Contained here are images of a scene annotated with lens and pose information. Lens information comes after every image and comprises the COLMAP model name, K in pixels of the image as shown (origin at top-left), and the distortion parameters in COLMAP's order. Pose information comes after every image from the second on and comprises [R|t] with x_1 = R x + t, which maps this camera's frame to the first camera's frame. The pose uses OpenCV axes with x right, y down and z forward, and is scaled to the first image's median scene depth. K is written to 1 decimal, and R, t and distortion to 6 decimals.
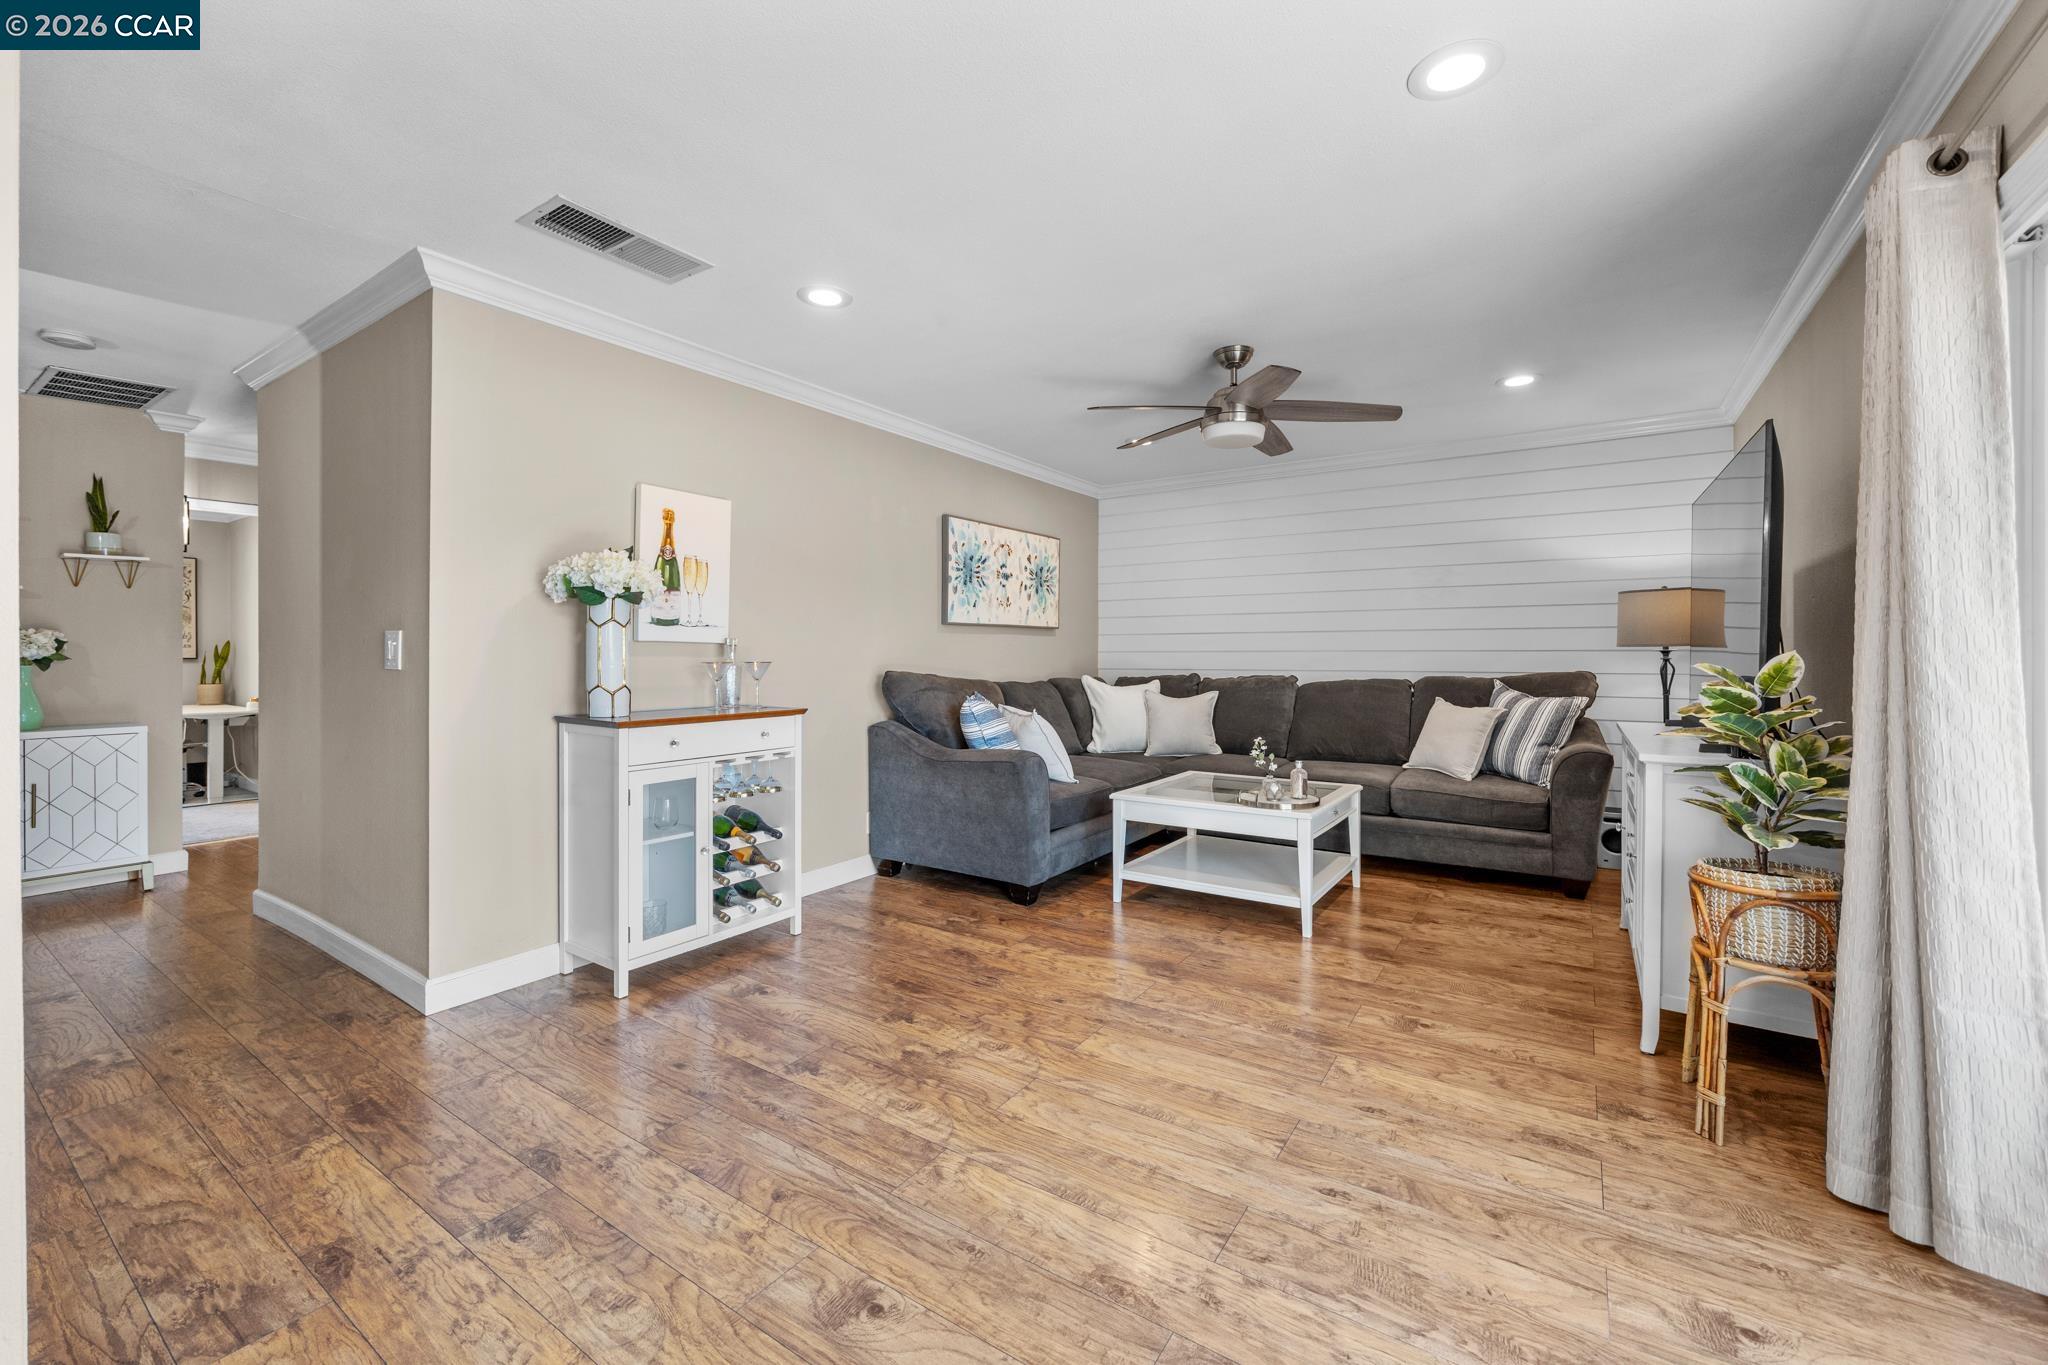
lens RADIAL K [[820.1, 0, 1049.5], [0, 820.1, 651.5], [0, 0, 1]] dist [-0.005517, 0.000388]
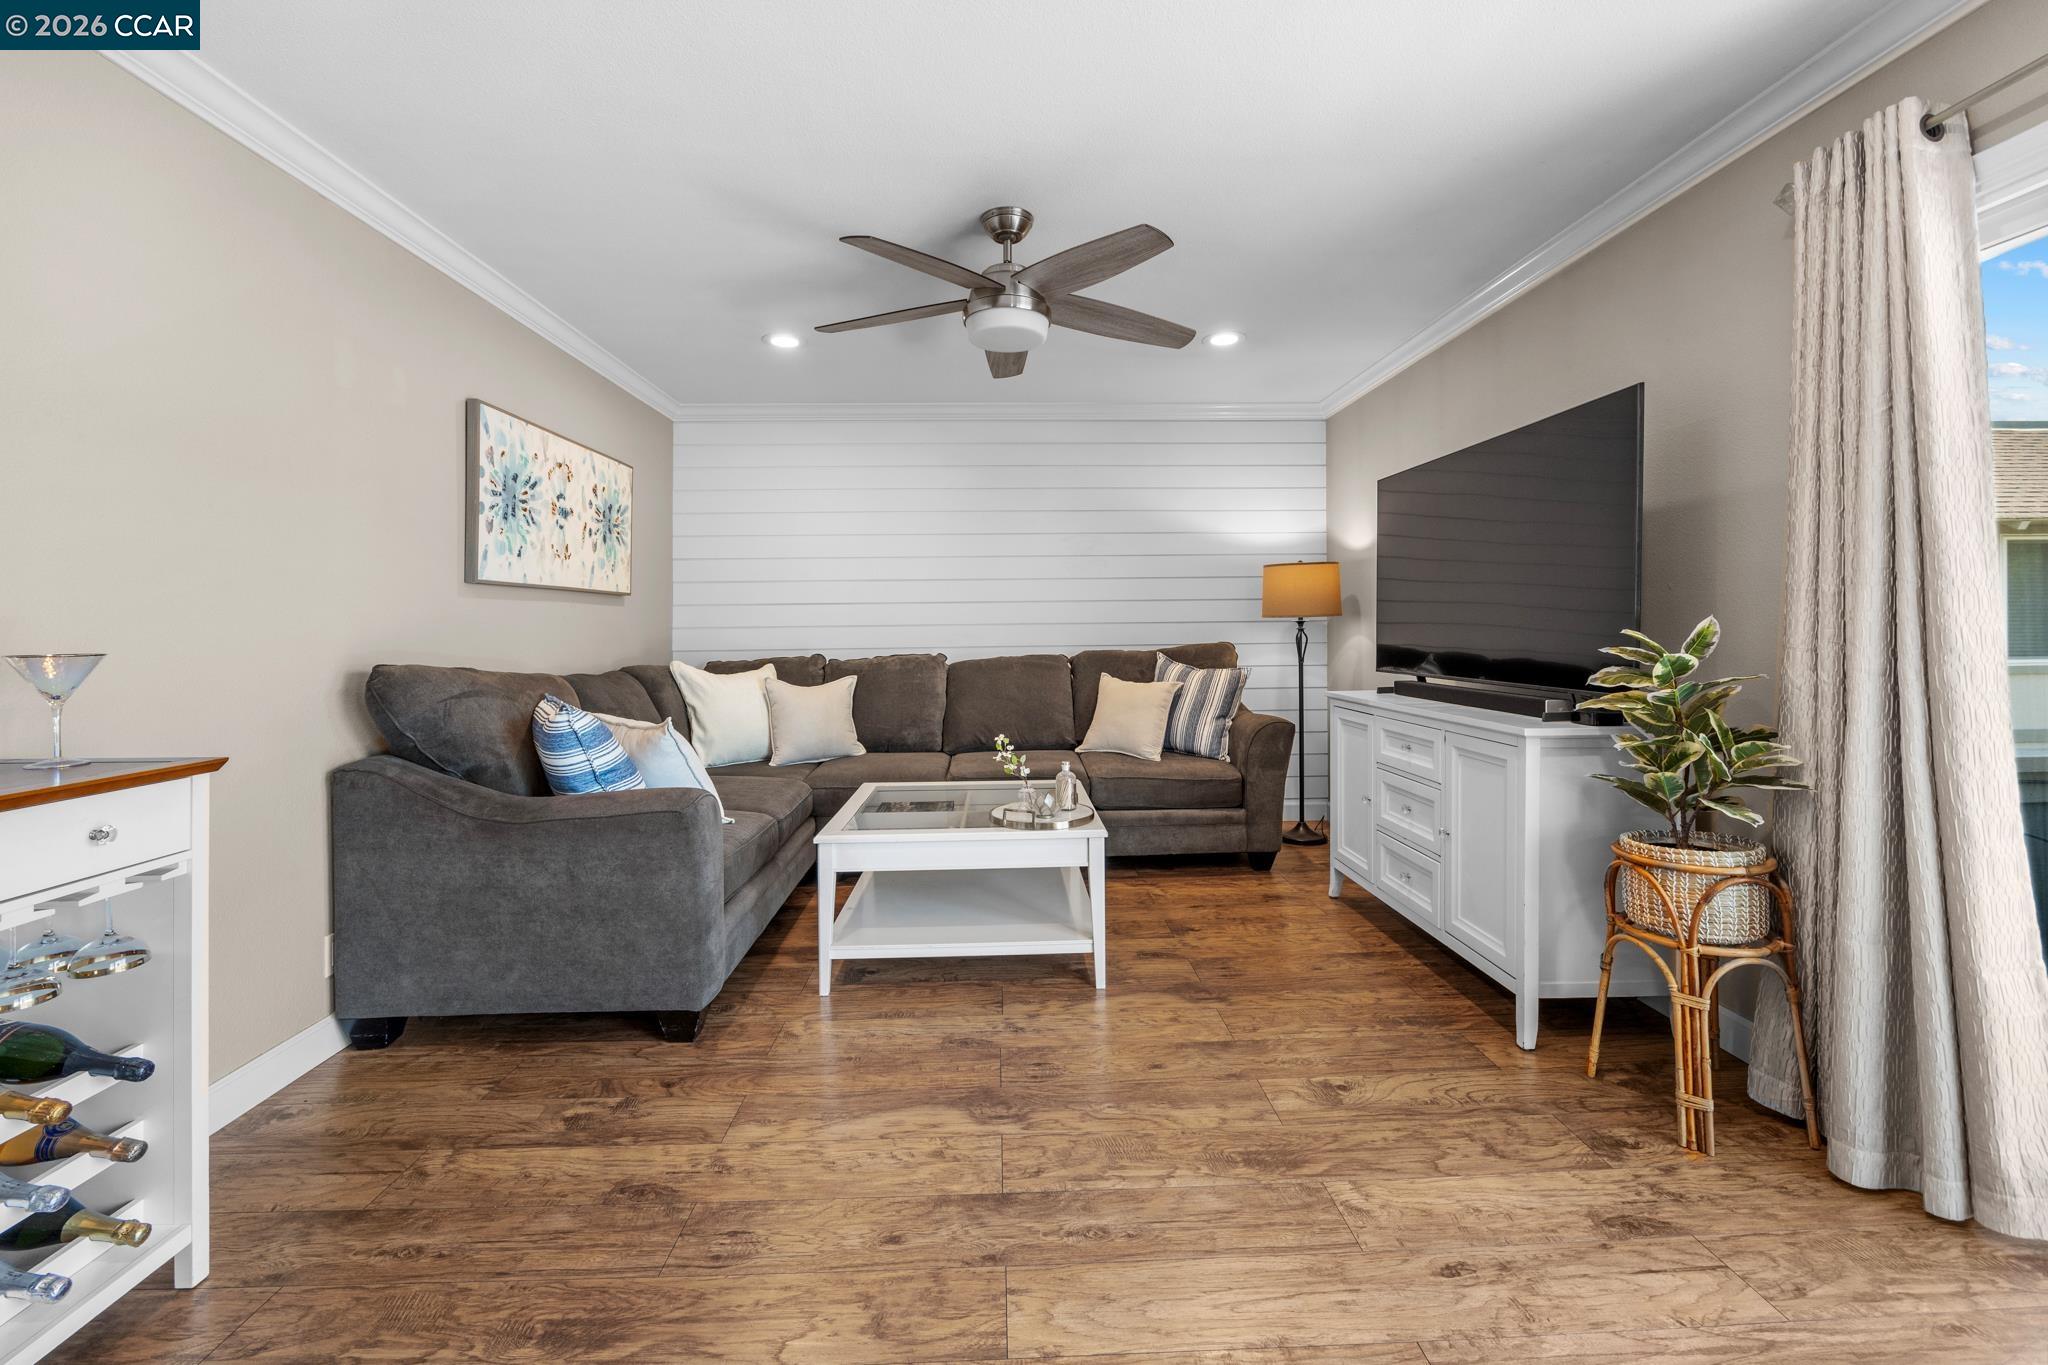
lens RADIAL K [[820.1, 0, 1010.6], [0, 820.1, 620.6], [0, 0, 1]] dist [-0.005517, 0.000388]
pose [[0.821504, -0.003248, 0.570193, -0.195797], [0.008994, 0.999933, -0.007261, 0.002836], [-0.570131, 0.011093, 0.821479, 0.392324]]
